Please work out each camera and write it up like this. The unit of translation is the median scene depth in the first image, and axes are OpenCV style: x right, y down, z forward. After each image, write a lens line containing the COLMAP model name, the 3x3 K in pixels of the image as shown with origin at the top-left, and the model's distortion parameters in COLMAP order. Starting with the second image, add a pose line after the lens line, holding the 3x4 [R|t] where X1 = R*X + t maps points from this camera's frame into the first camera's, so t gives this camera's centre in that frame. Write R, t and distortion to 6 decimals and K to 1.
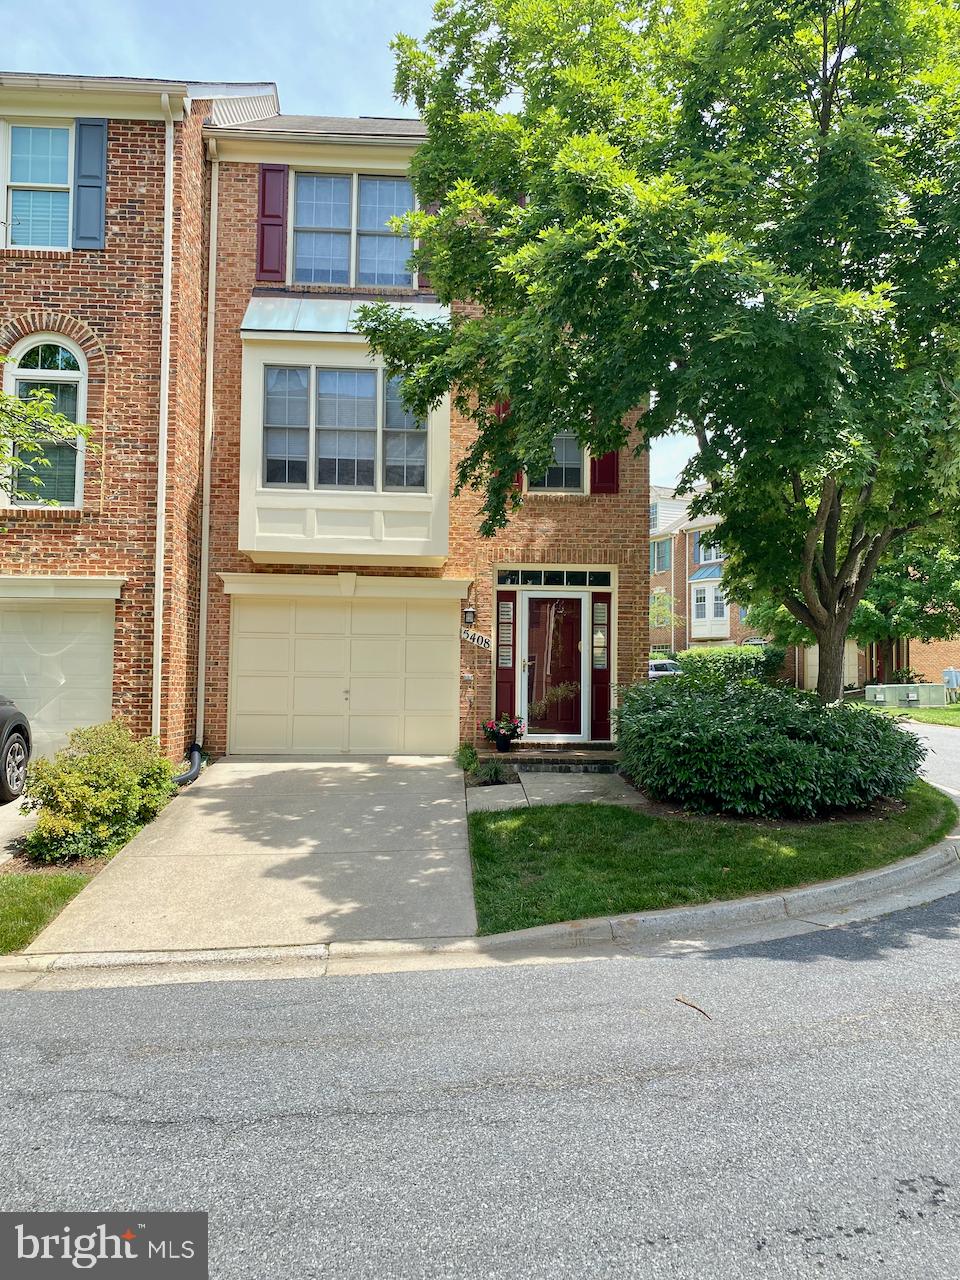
lens RADIAL K [[970.4, 0, 506.6], [0, 970.4, 616.9], [0, 0, 1]] dist [-0.013769, -0.016386]
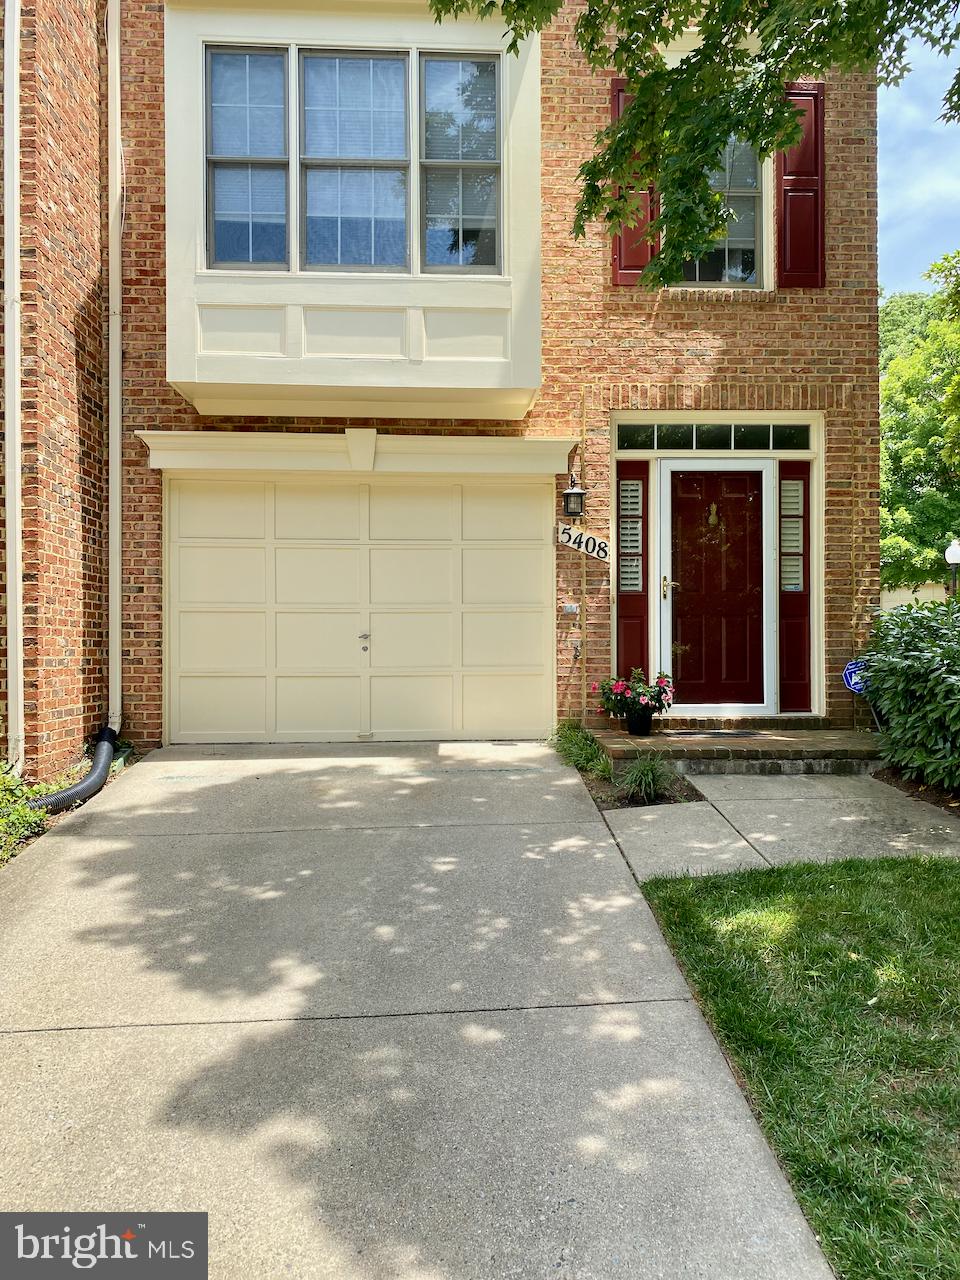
lens RADIAL K [[970.4, 0, 481.2], [0, 970.4, 642.5], [0, 0, 1]] dist [-0.013769, -0.016386]
pose [[0.999406, -0.013682, -0.031639, -0.077817], [0.015665, 0.997870, 0.063327, 0.046236], [0.030706, -0.063785, 0.997491, 0.425738]]
